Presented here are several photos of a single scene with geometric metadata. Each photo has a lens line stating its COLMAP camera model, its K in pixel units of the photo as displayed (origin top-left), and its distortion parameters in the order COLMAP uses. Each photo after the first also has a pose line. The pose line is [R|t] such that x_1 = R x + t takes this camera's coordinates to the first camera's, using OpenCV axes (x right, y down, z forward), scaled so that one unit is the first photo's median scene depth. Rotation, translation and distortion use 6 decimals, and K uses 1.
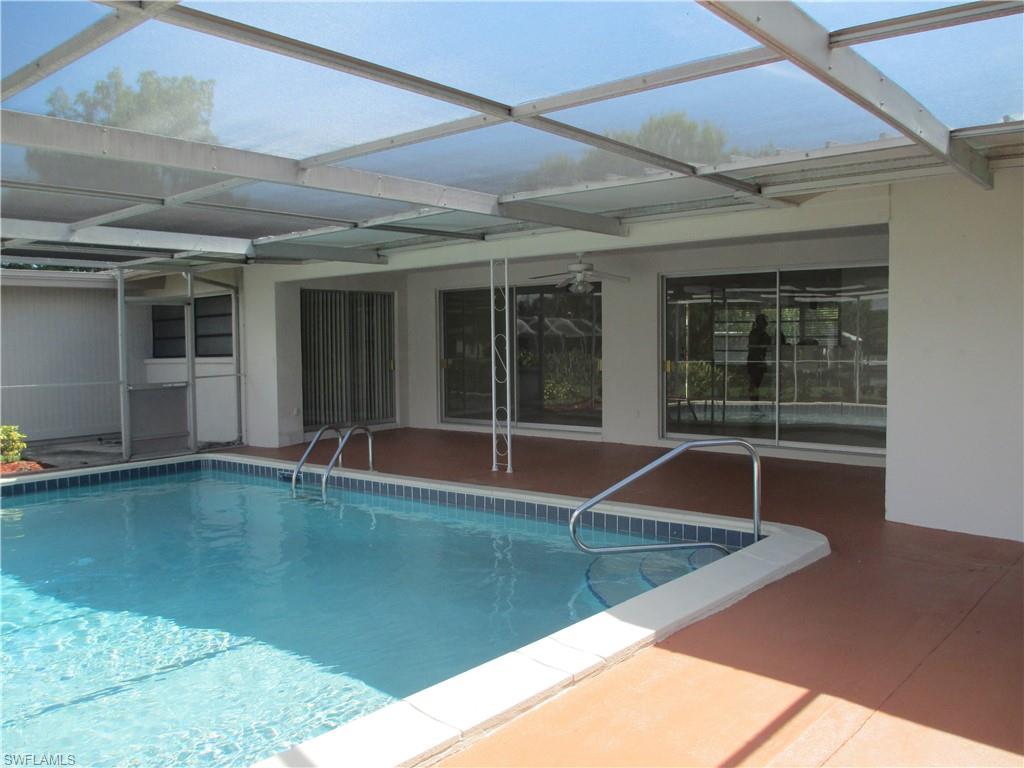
lens RADIAL K [[853.1, 0, 512.0], [0, 853.1, 384.0], [0, 0, 1]] dist [-0.059987, -0.002007]
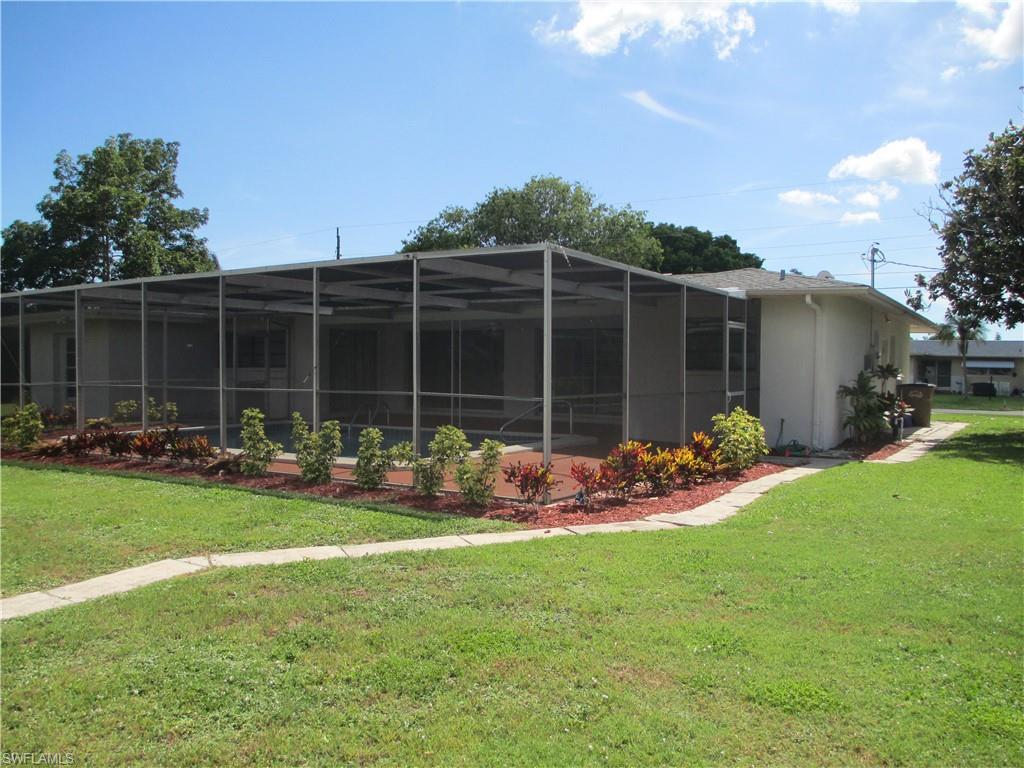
lens RADIAL K [[853.1, 0, 512.0], [0, 853.1, 384.0], [0, 0, 1]] dist [-0.059987, -0.002007]
pose [[0.989704, 0.016896, 0.142126, -0.054054], [-0.013074, 0.999528, -0.027782, 0.018054], [-0.142529, 0.025638, 0.989459, -0.316877]]
